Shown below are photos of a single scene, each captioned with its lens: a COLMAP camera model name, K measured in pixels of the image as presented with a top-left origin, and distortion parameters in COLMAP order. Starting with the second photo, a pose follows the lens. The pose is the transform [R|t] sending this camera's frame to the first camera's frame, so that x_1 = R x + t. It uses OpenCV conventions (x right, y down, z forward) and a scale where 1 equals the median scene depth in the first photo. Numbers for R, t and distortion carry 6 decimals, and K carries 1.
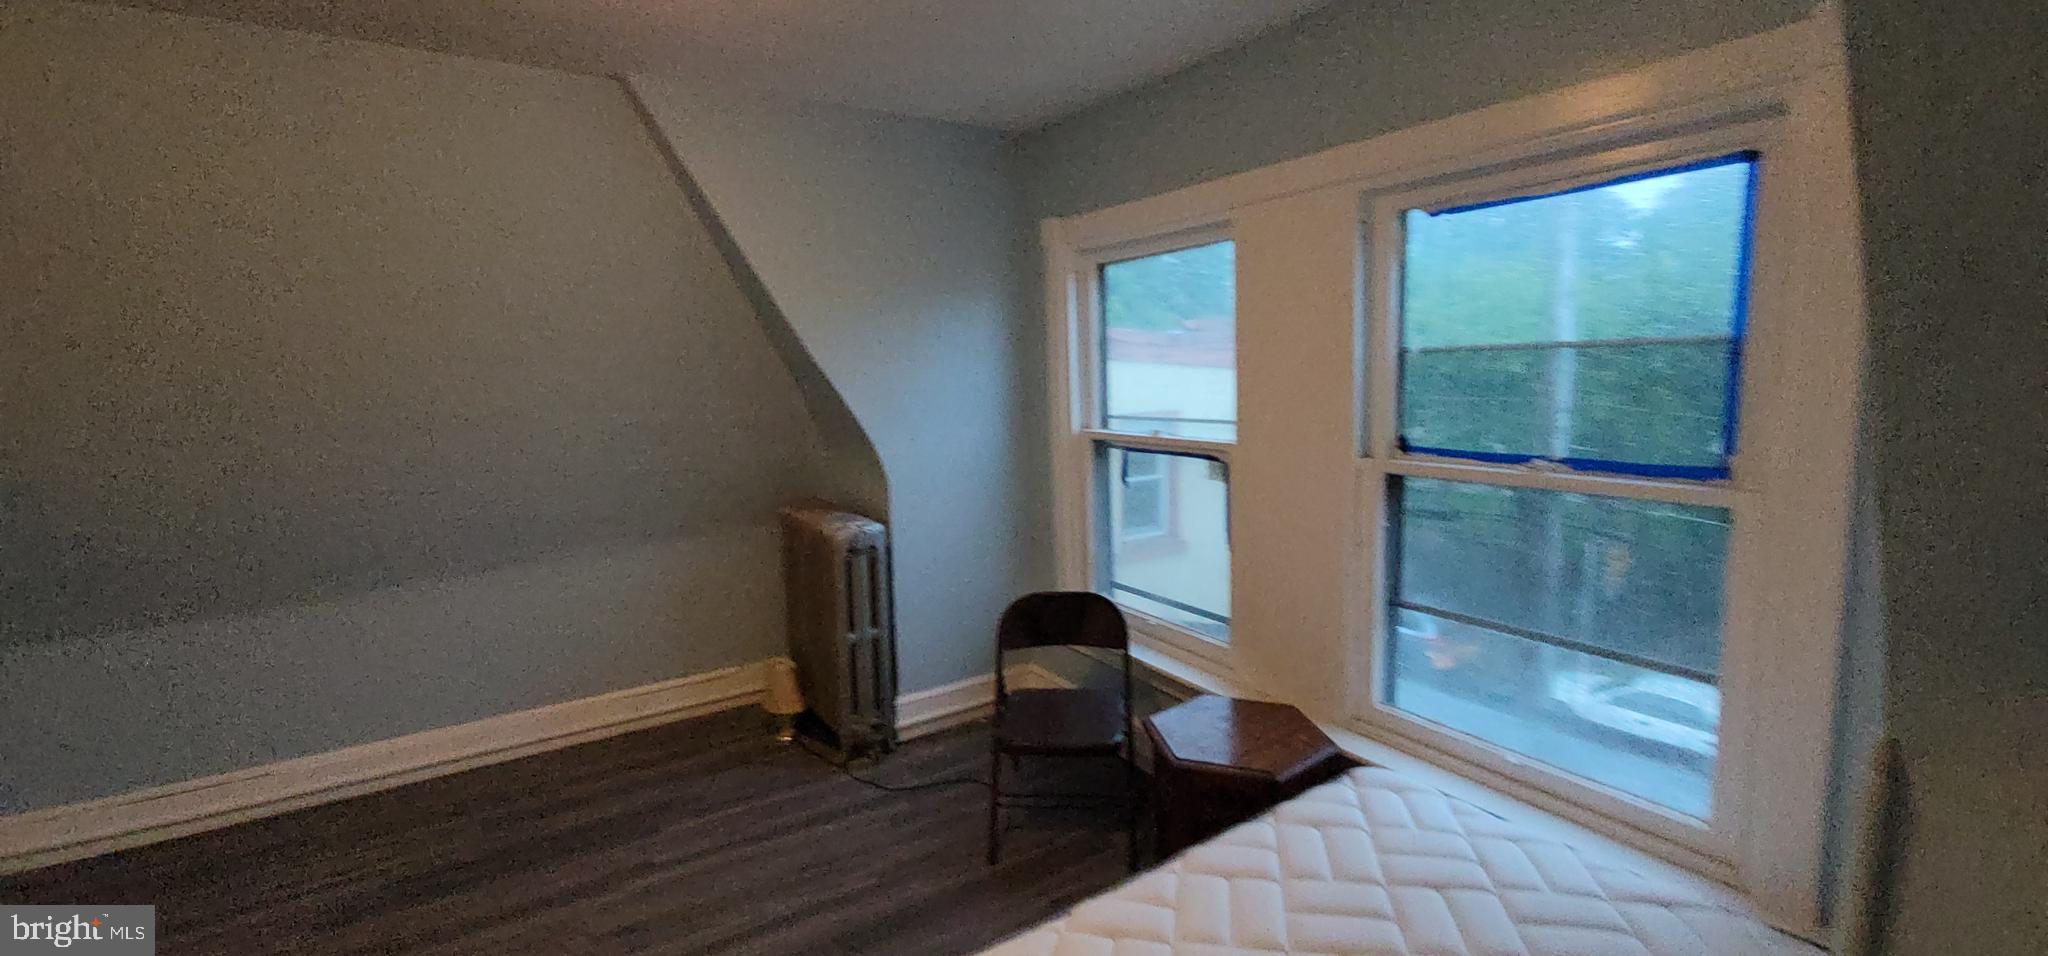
lens RADIAL K [[826.1, 0, 1027.1], [0, 826.1, 482.0], [0, 0, 1]] dist [0.003375, -0.001307]
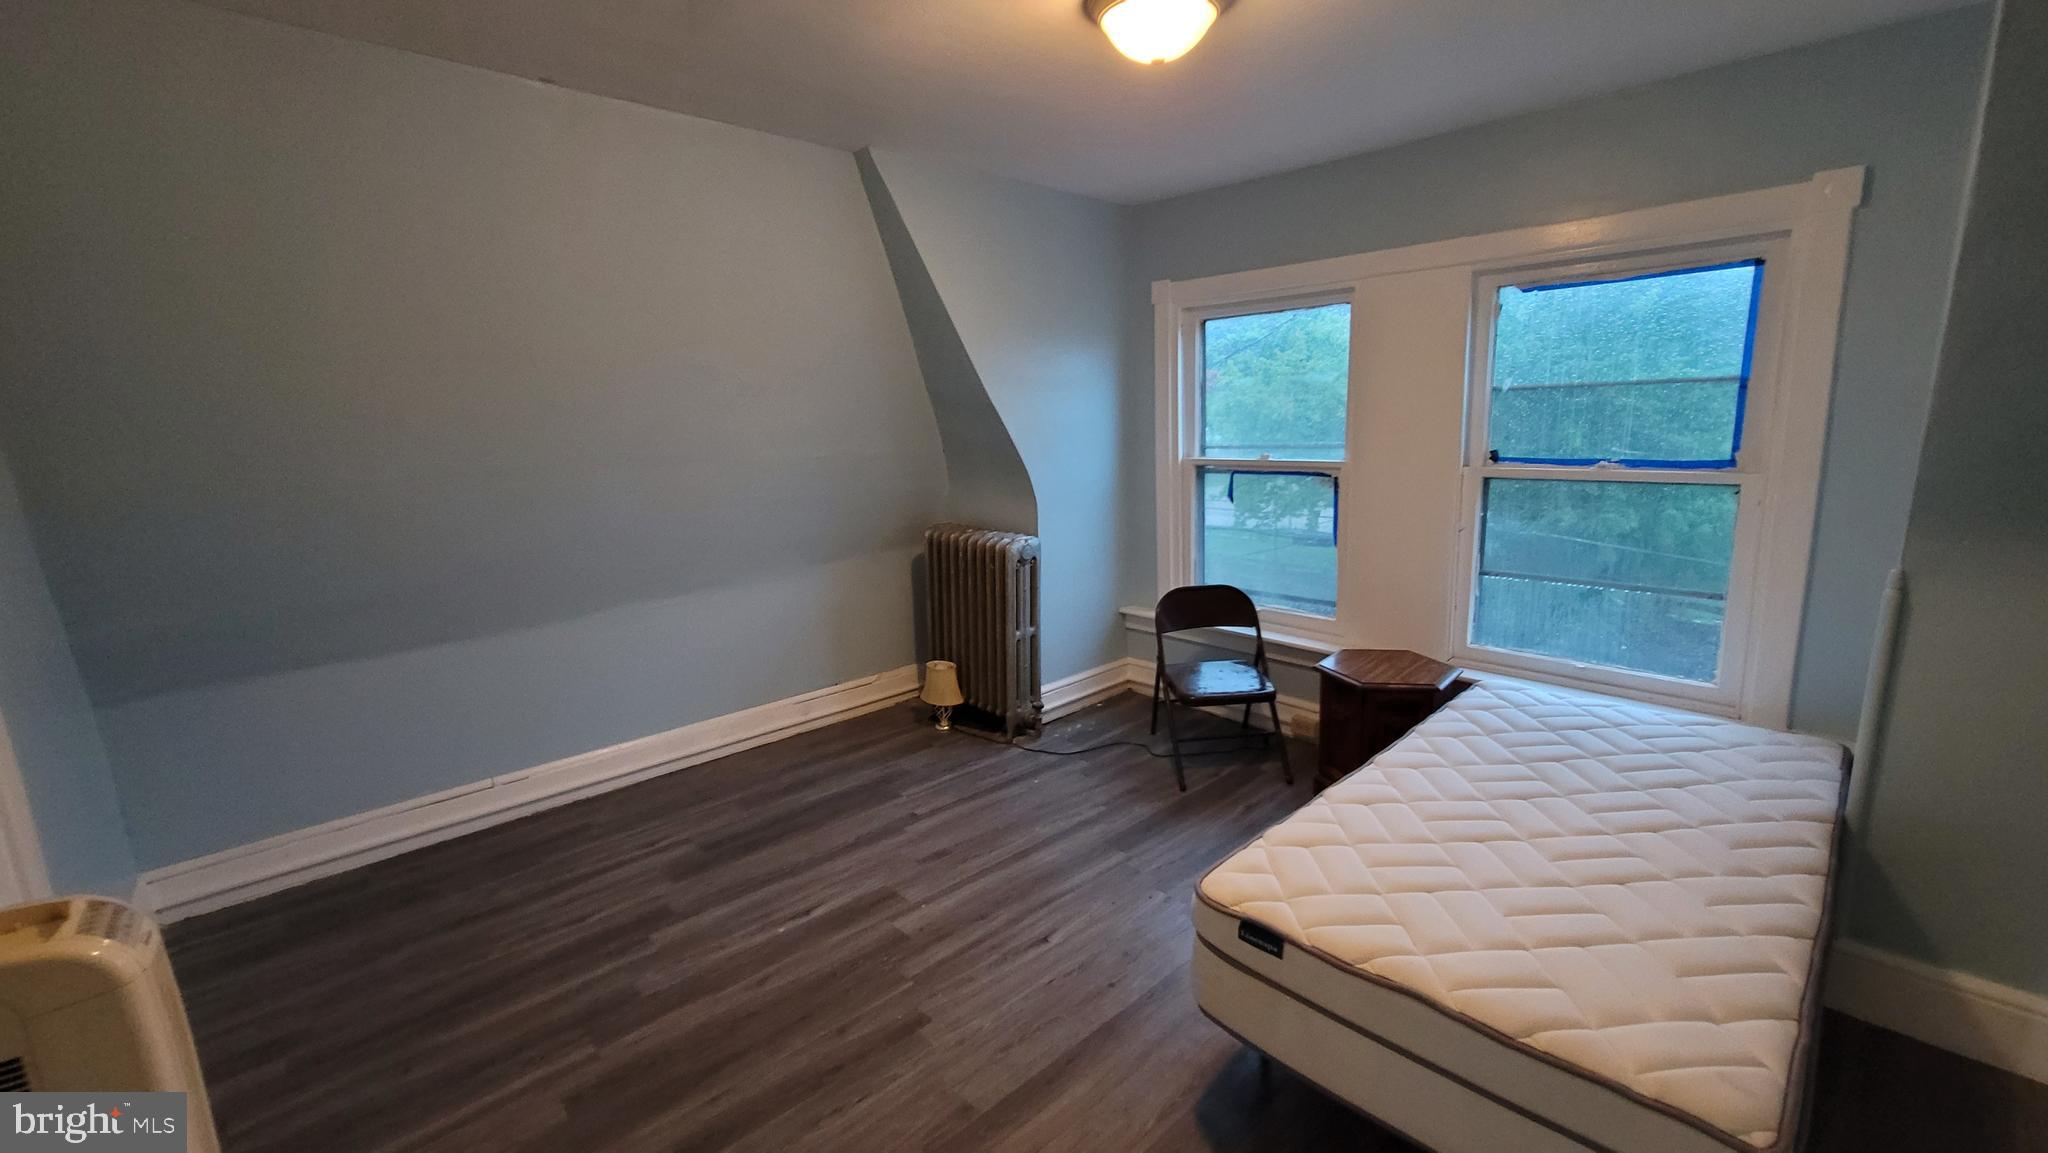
lens RADIAL K [[829.1, 0, 1038.4], [0, 829.1, 580.7], [0, 0, 1]] dist [0.006560, 0.001178]
pose [[0.982169, -0.038094, 0.184103, -0.409499], [0.028298, 0.998055, 0.055547, 0.046569], [-0.185860, -0.049347, 0.981336, -0.178527]]
